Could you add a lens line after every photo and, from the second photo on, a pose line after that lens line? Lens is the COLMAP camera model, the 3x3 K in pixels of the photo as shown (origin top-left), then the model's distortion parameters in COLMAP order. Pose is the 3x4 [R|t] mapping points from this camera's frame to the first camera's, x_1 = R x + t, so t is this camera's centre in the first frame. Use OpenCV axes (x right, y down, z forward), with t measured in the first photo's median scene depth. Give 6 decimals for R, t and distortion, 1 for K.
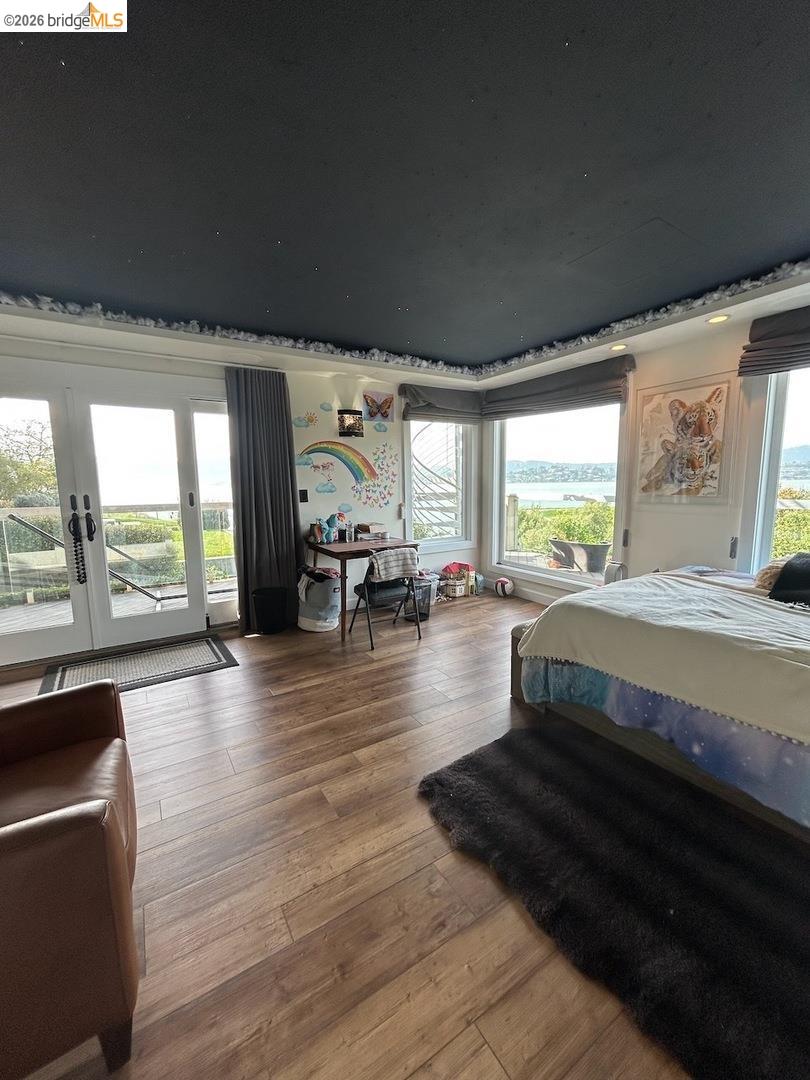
lens RADIAL K [[435.5, 0, 406.5], [0, 435.5, 533.9], [0, 0, 1]] dist [-0.001002, 0.000019]
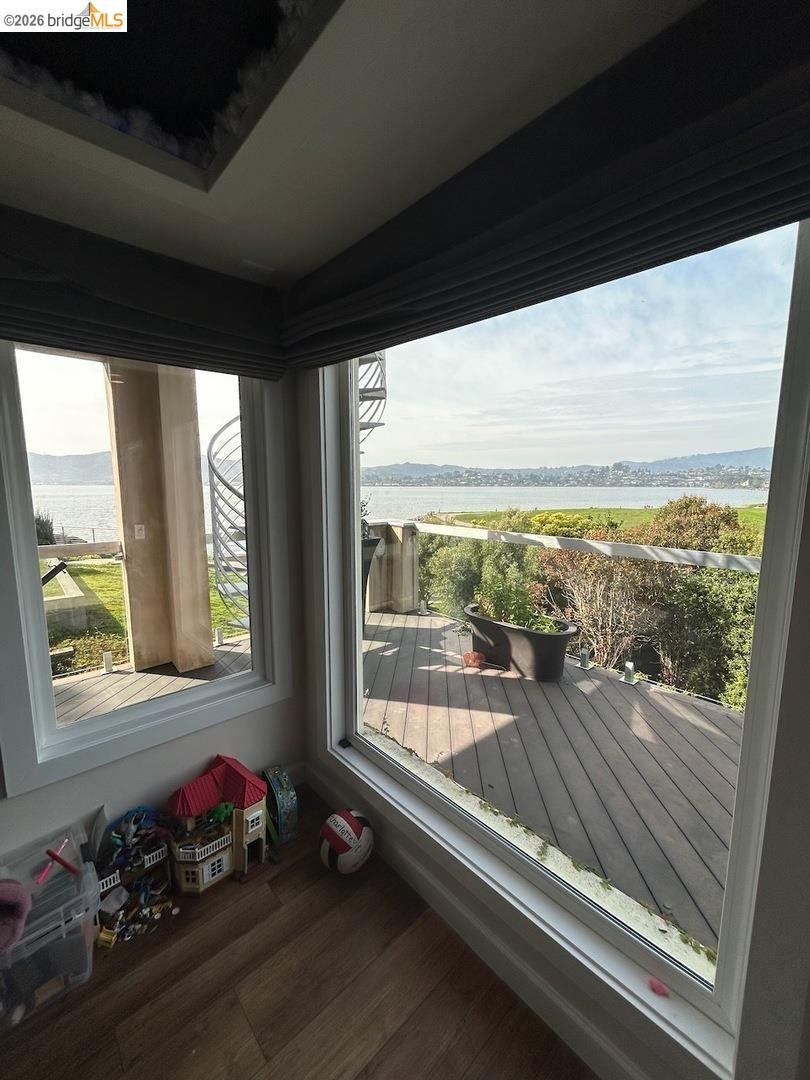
lens RADIAL K [[435.5, 0, 403.0], [0, 435.5, 540.3], [0, 0, 1]] dist [-0.001002, 0.000019]
pose [[0.984176, -0.017894, 0.176287, 0.165437], [0.016819, 0.999830, 0.007589, -0.094801], [-0.176392, -0.004504, 0.984310, 0.508089]]
